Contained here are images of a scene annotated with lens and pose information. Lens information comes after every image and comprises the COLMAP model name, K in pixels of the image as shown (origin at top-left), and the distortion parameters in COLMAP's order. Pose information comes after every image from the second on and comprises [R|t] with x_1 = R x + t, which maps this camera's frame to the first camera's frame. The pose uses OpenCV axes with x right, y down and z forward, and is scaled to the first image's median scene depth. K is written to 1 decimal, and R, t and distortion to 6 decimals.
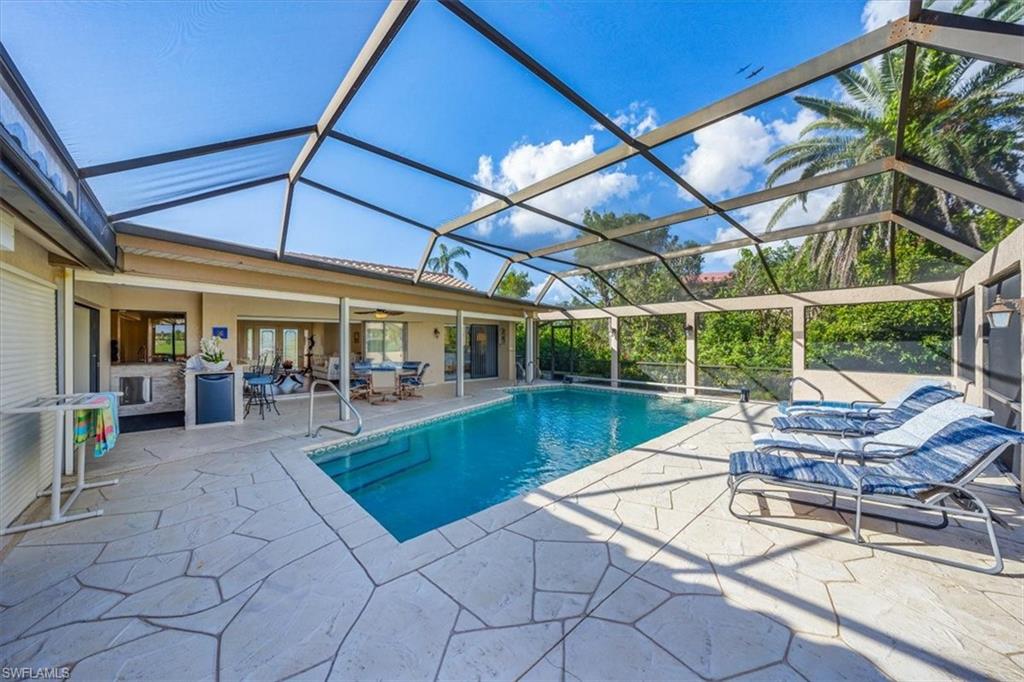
lens RADIAL K [[355.2, 0, 518.8], [0, 355.2, 338.6], [0, 0, 1]] dist [-0.016176, 0.001788]
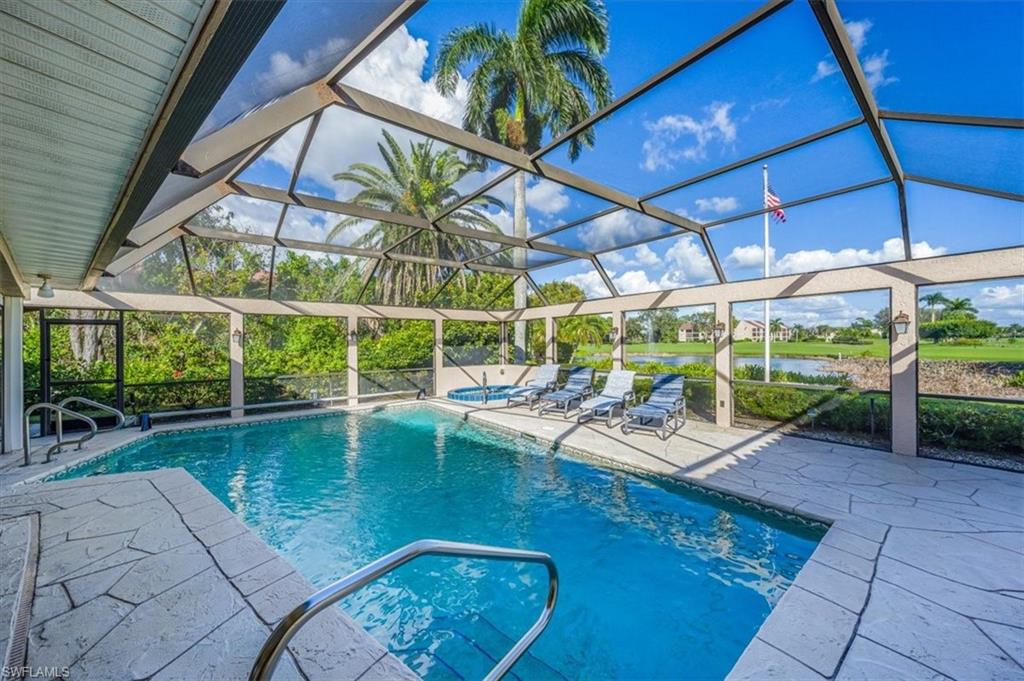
lens RADIAL K [[355.2, 0, 518.7], [0, 355.2, 340.8], [0, 0, 1]] dist [-0.016176, 0.001788]
pose [[0.099169, 0.003174, 0.995066, -0.481732], [0.003539, 0.999987, -0.003542, -0.006483], [-0.995064, 0.003873, 0.099156, 0.576090]]
